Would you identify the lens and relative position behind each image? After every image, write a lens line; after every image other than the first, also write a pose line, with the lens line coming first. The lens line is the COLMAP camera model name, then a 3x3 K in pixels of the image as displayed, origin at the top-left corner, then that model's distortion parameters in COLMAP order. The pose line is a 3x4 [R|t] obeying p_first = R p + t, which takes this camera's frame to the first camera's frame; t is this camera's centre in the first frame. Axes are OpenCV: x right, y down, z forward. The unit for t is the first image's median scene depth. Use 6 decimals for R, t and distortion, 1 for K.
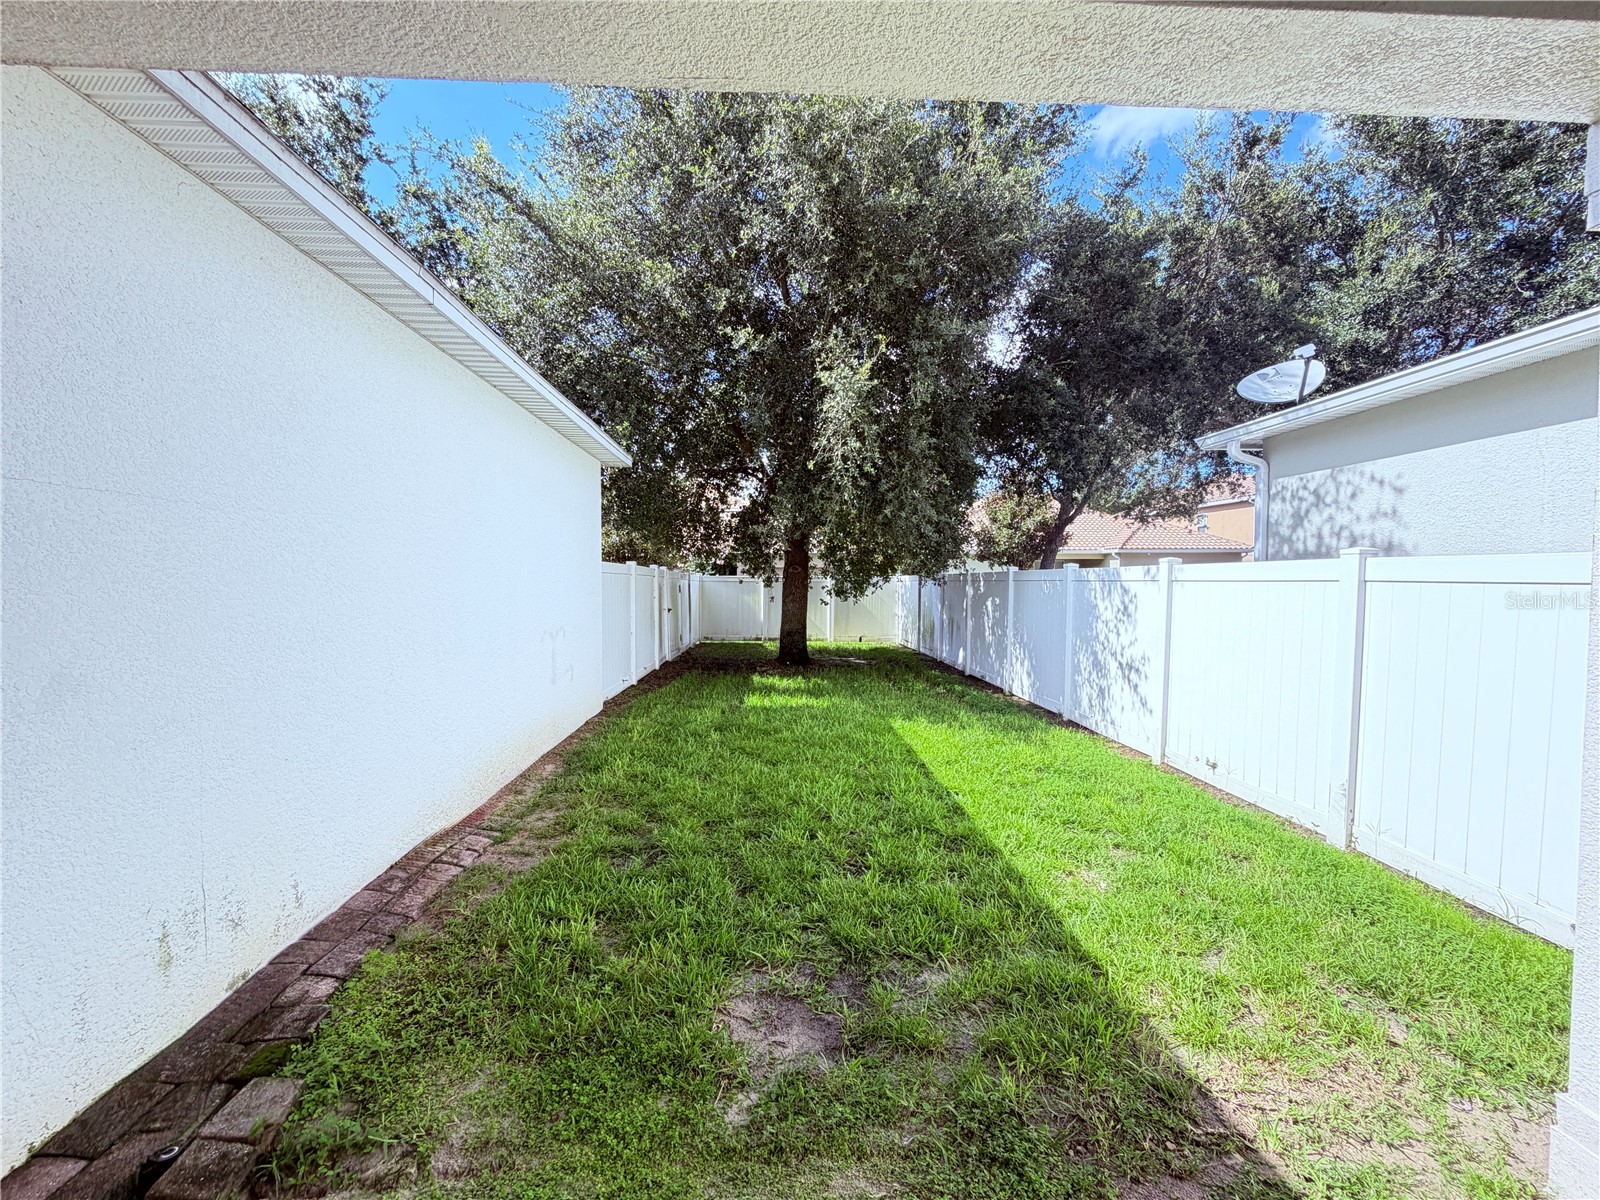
lens RADIAL K [[630.4, 0, 800.0], [0, 630.4, 600.0], [0, 0, 1]] dist [0.001583, 0.000055]
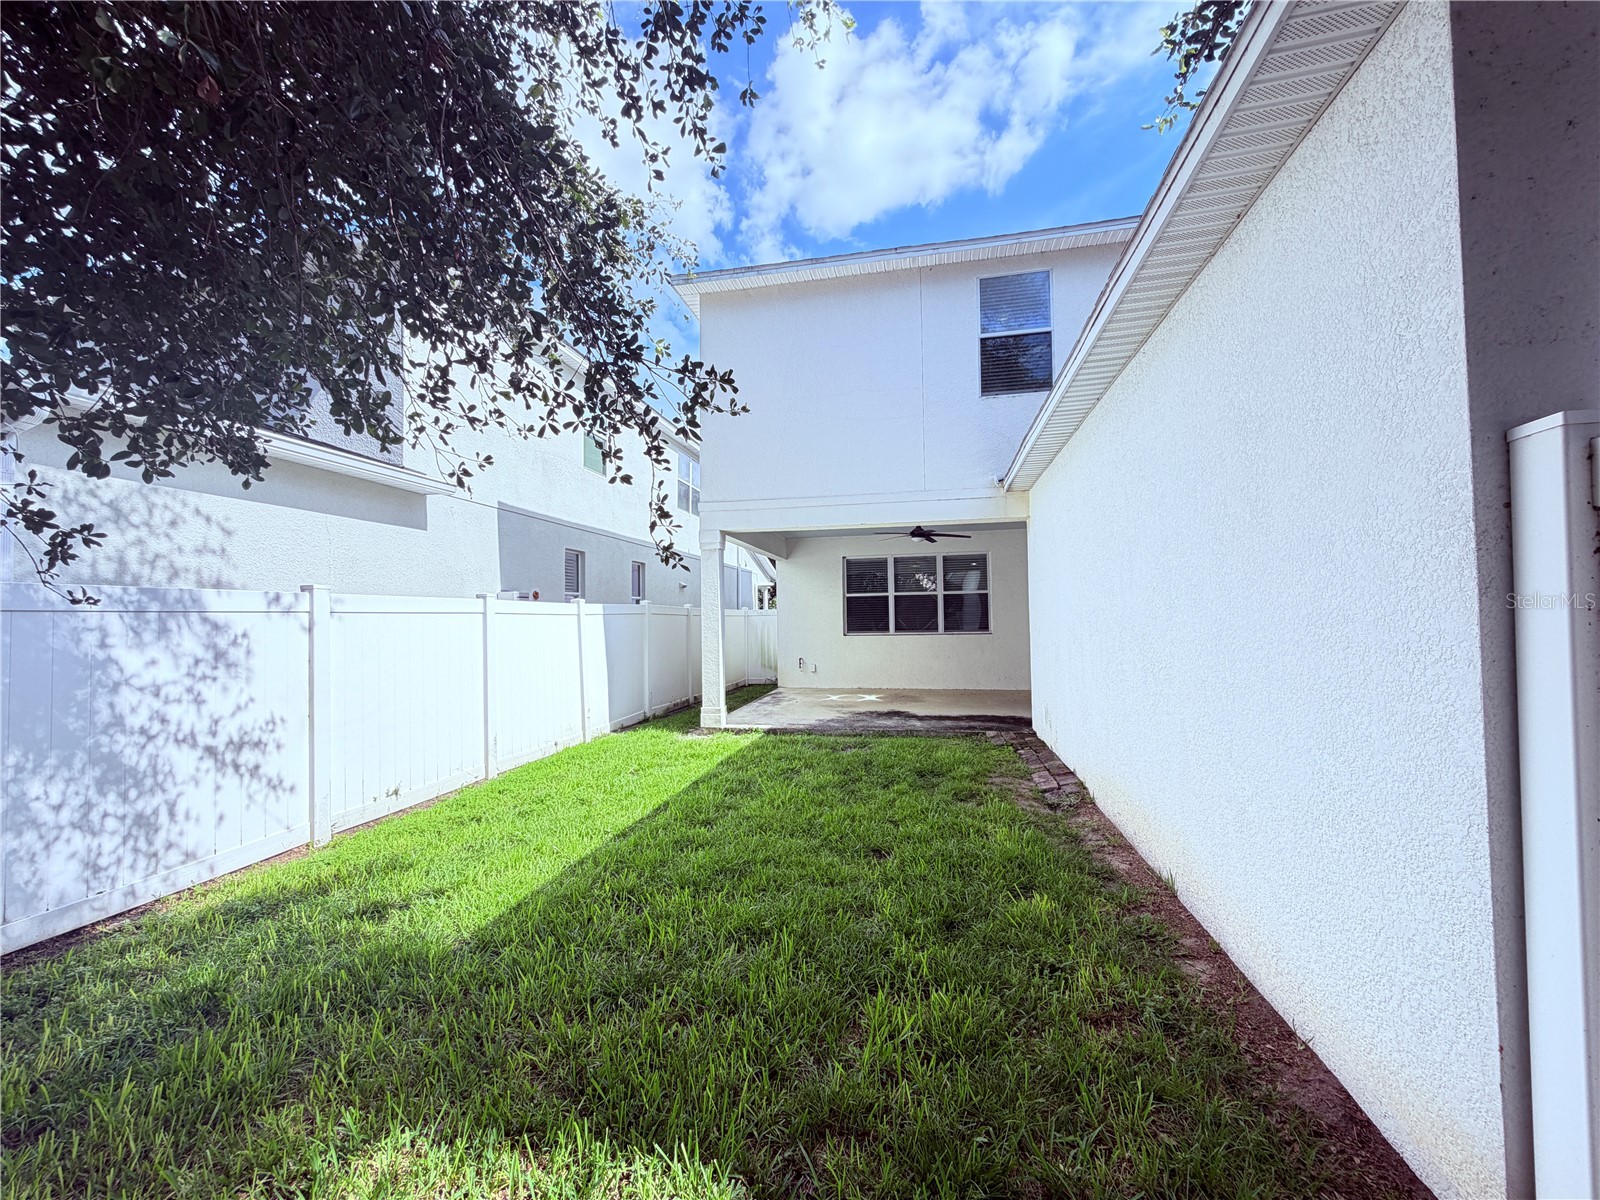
lens RADIAL K [[630.4, 0, 800.0], [0, 630.4, 600.0], [0, 0, 1]] dist [0.001583, 0.000055]
pose [[-0.972937, 0.024146, 0.229804, -0.205041], [0.023748, 0.999708, -0.004499, -0.028012], [-0.229845, 0.001080, -0.973227, 1.622447]]
